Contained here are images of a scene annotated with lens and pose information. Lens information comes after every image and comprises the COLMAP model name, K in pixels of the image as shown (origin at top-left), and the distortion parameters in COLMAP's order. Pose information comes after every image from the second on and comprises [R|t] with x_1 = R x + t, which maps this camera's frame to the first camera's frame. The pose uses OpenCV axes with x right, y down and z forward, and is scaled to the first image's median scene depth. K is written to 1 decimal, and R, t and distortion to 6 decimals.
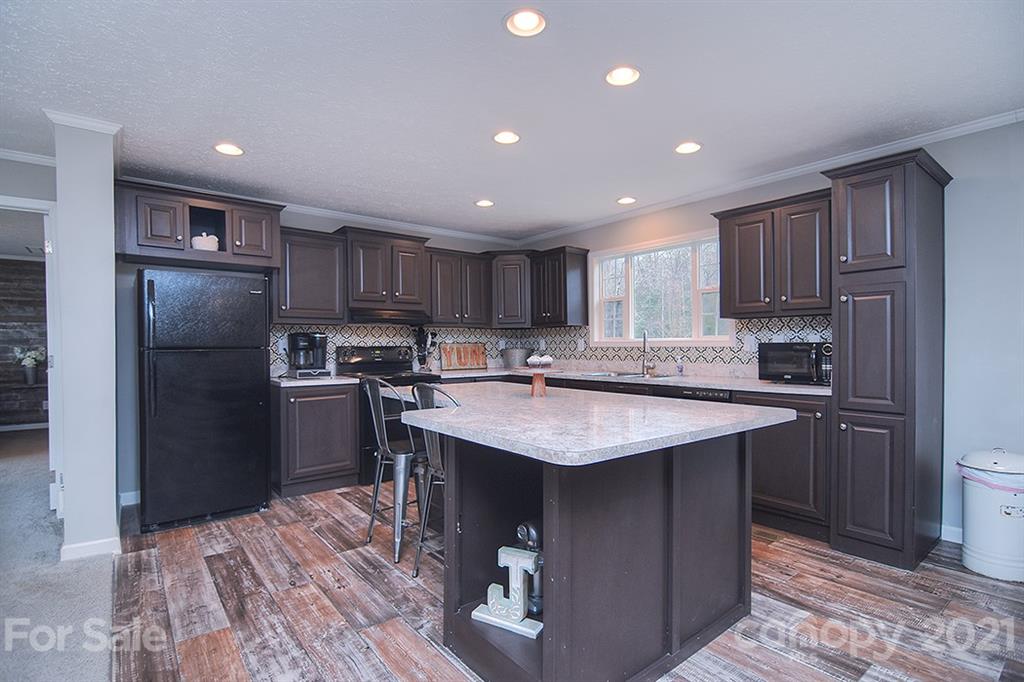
lens RADIAL K [[493.2, 0, 522.8], [0, 493.2, 356.4], [0, 0, 1]] dist [-0.009596, -0.008013]
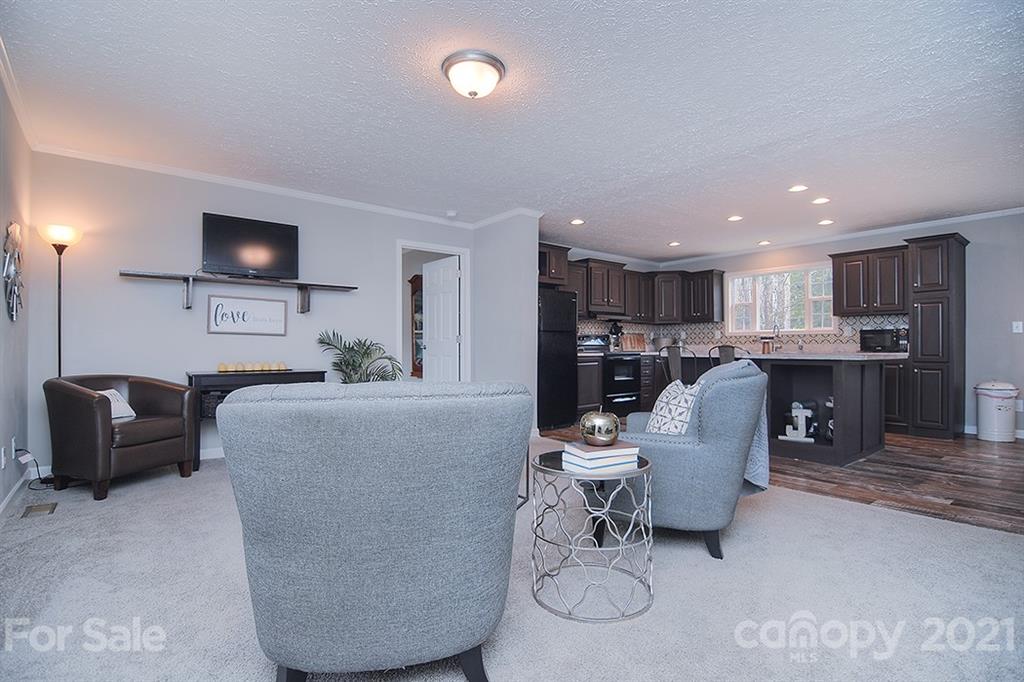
lens RADIAL K [[493.2, 0, 523.5], [0, 493.2, 356.1], [0, 0, 1]] dist [-0.009596, -0.008013]
pose [[0.999938, -0.000911, 0.011097, -0.653725], [0.000957, 0.999991, -0.004176, 0.063706], [-0.011093, 0.004187, 0.999930, -0.651371]]
